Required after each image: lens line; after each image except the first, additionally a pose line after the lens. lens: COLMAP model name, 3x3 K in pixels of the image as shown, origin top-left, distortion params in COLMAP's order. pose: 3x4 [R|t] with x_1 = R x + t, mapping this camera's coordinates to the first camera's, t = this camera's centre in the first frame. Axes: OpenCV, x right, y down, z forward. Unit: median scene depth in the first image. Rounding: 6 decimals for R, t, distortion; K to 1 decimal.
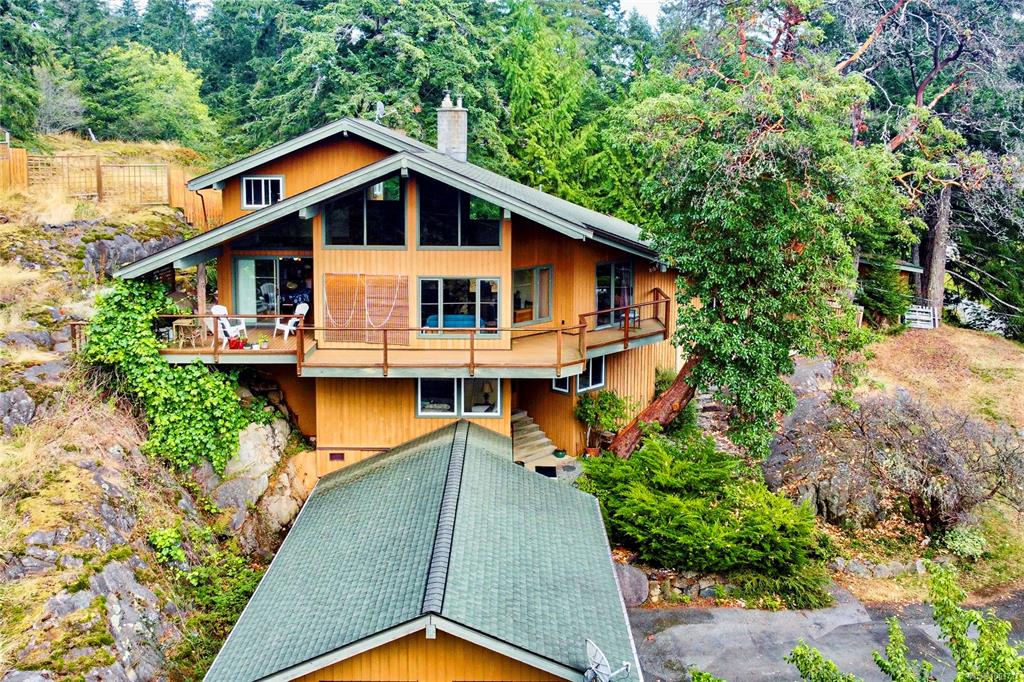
lens RADIAL K [[950.7, 0, 498.9], [0, 950.7, 246.0], [0, 0, 1]] dist [-0.008961, 0.000000]
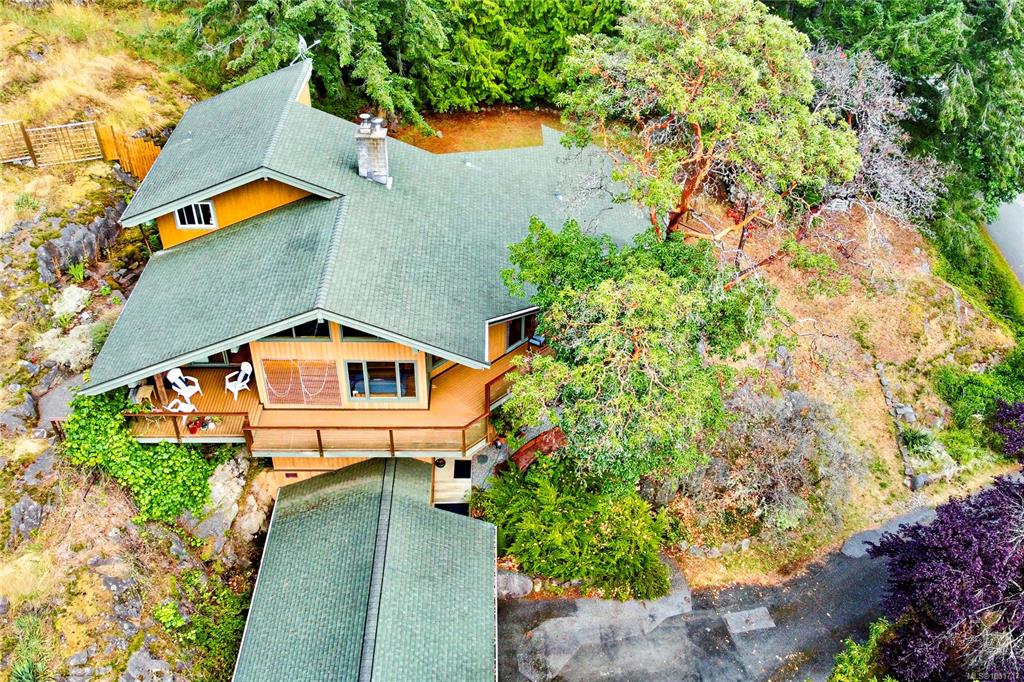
lens RADIAL K [[950.7, 0, 506.7], [0, 950.7, 341.3], [0, 0, 1]] dist [-0.008961, 0.000000]
pose [[0.999760, -0.007357, 0.020618, 0.091985], [-0.004688, 0.848049, 0.529898, -0.625066], [-0.021383, -0.529867, 0.847811, 0.039141]]
